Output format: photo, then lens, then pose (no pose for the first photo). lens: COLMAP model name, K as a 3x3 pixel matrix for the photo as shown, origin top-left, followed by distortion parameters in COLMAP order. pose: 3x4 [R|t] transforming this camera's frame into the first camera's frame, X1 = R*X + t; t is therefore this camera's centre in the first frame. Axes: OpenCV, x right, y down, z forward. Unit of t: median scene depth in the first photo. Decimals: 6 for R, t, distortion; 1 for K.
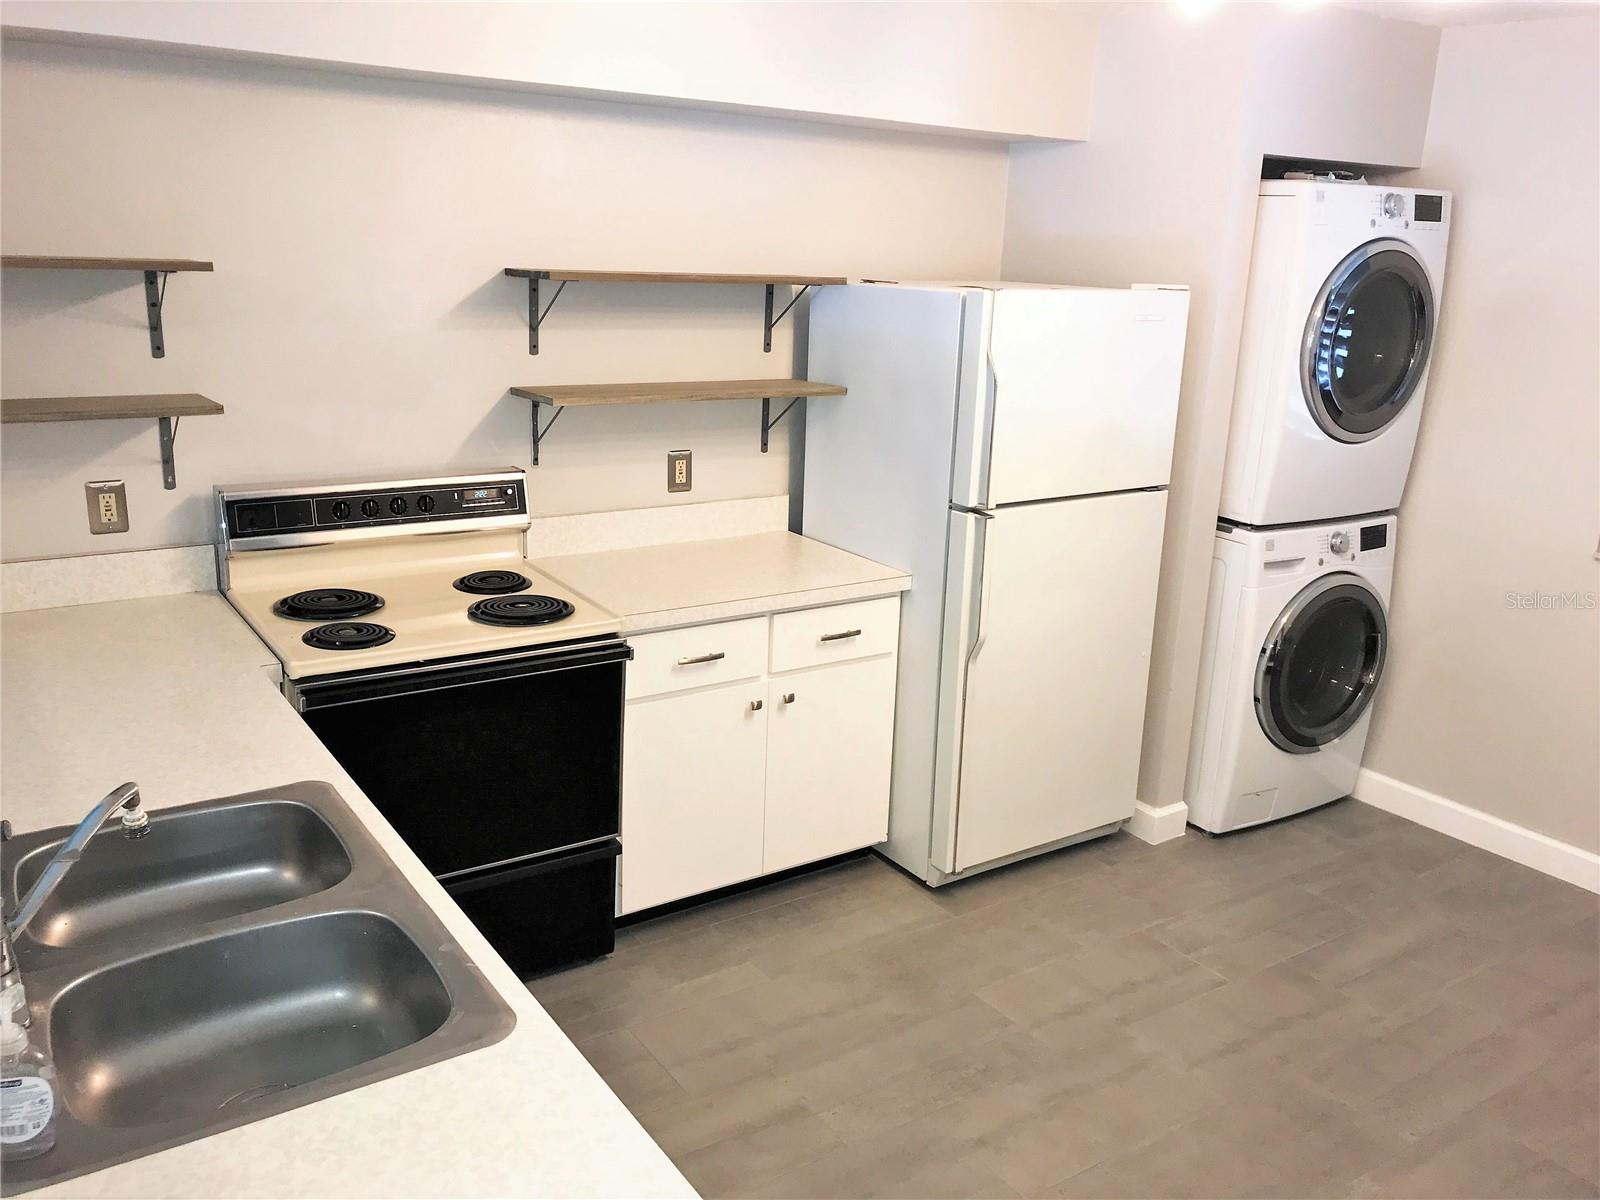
lens RADIAL K [[1309.2, 0, 793.6], [0, 1309.2, 599.1], [0, 0, 1]] dist [0.016573, -0.017366]
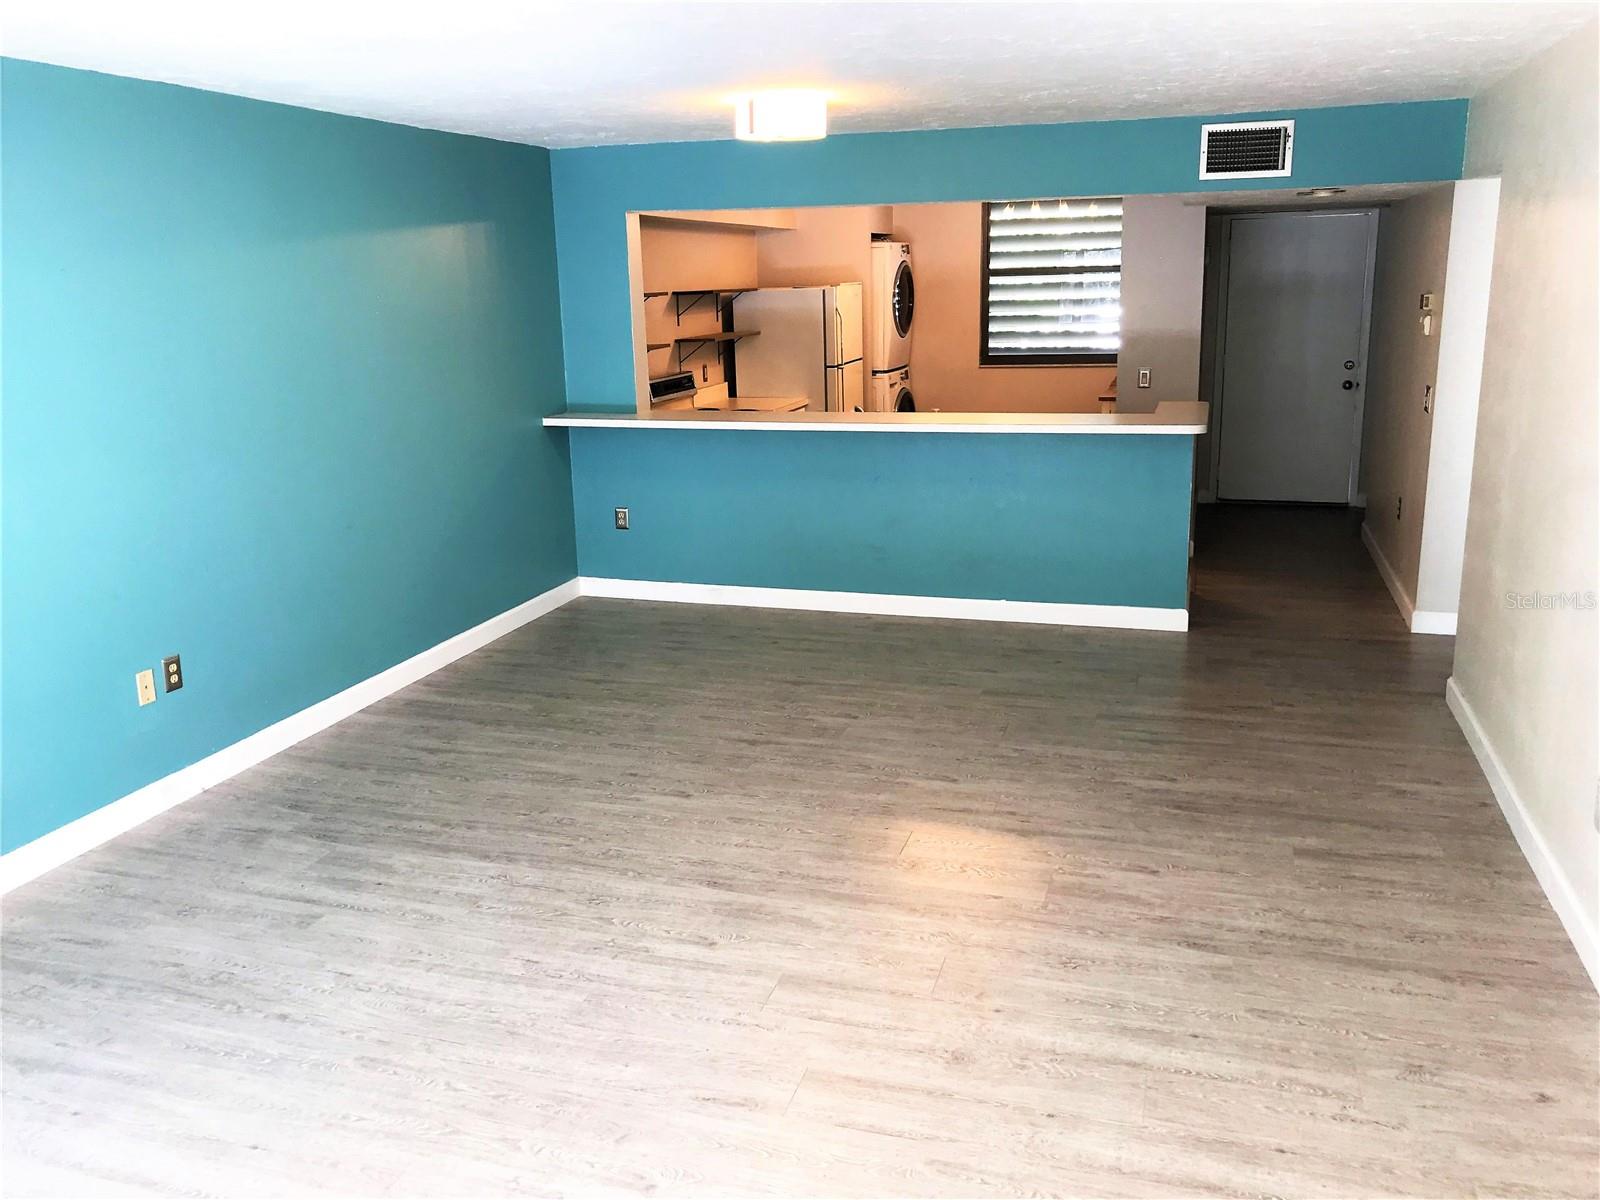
lens RADIAL K [[1309.2, 0, 793.6], [0, 1309.2, 599.1], [0, 0, 1]] dist [0.016573, -0.017366]
pose [[0.783988, -0.208728, 0.584633, -1.416567], [0.219008, 0.974220, 0.054133, 0.206451], [-0.580860, 0.085600, 0.809490, -0.978773]]
